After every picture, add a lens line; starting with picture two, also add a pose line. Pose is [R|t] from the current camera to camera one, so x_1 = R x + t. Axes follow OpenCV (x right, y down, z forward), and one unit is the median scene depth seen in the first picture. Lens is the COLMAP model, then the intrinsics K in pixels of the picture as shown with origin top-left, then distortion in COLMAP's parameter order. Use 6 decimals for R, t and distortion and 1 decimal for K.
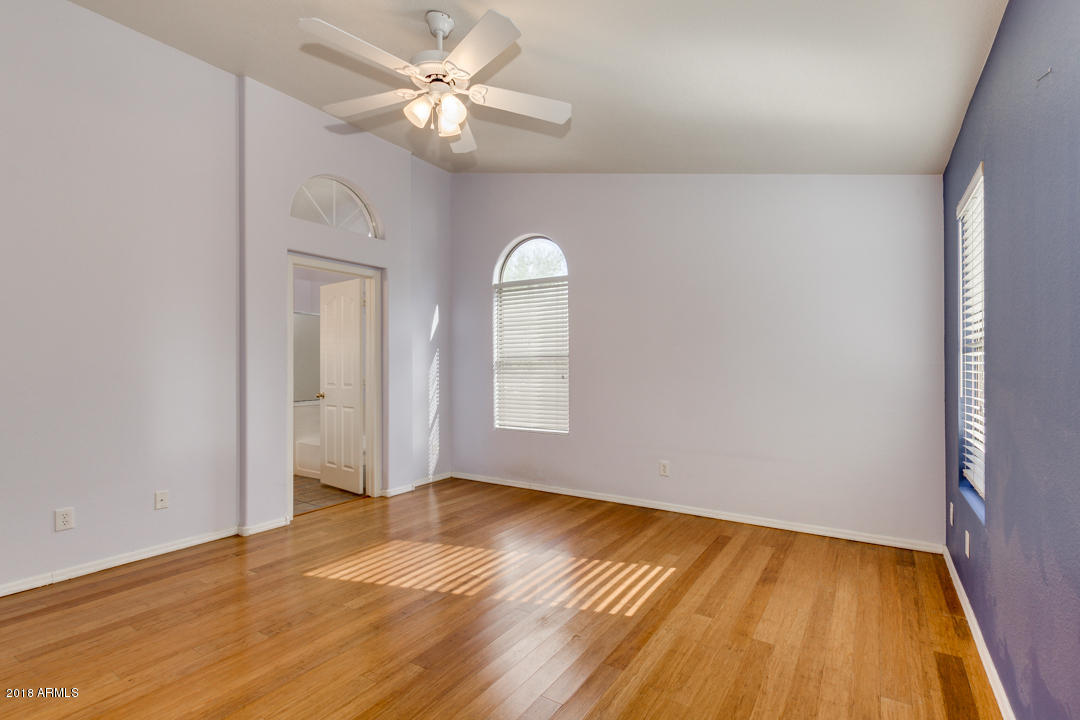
lens RADIAL K [[502.5, 0, 546.4], [0, 502.5, 361.5], [0, 0, 1]] dist [0.004844, 0.000142]
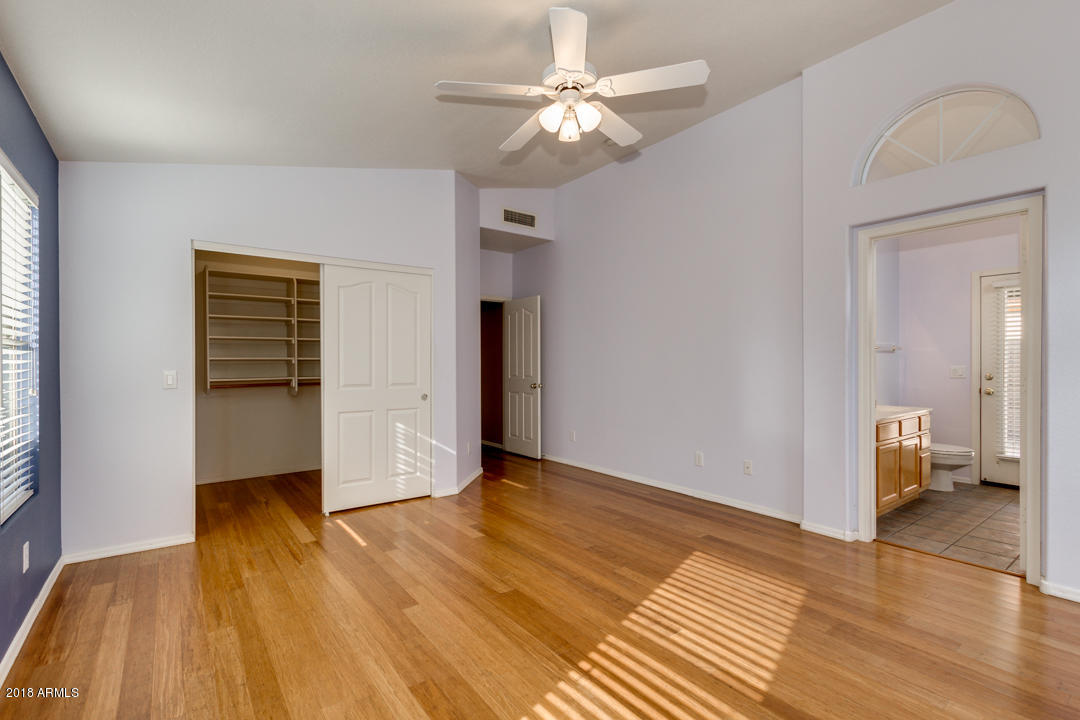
lens RADIAL K [[502.5, 0, 549.8], [0, 502.5, 360.1], [0, 0, 1]] dist [0.004844, 0.000142]
pose [[-0.329188, -0.004332, -0.944255, 0.575455], [0.003994, 0.999974, -0.005980, 0.015442], [0.944256, -0.005740, -0.329162, 0.952401]]
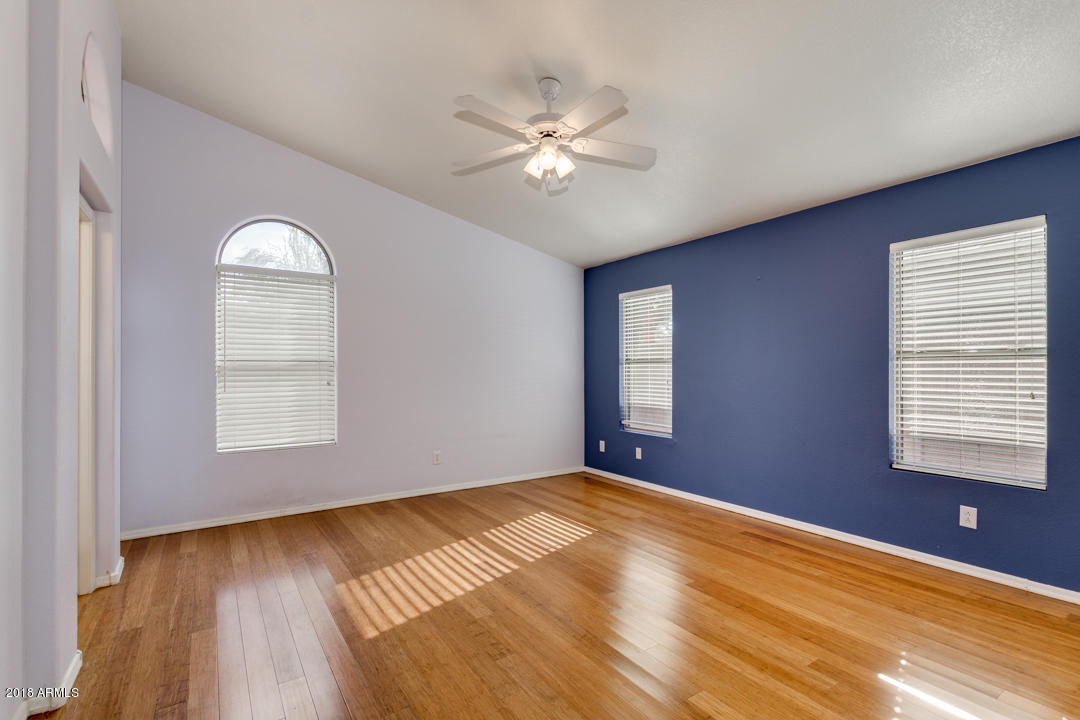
lens RADIAL K [[502.5, 0, 541.4], [0, 502.5, 364.0], [0, 0, 1]] dist [0.004844, 0.000142]
pose [[0.404399, 0.008670, 0.914542, -0.973972], [-0.002563, 0.999962, -0.008346, 0.003008], [-0.914579, 0.001031, 0.404406, 0.391078]]
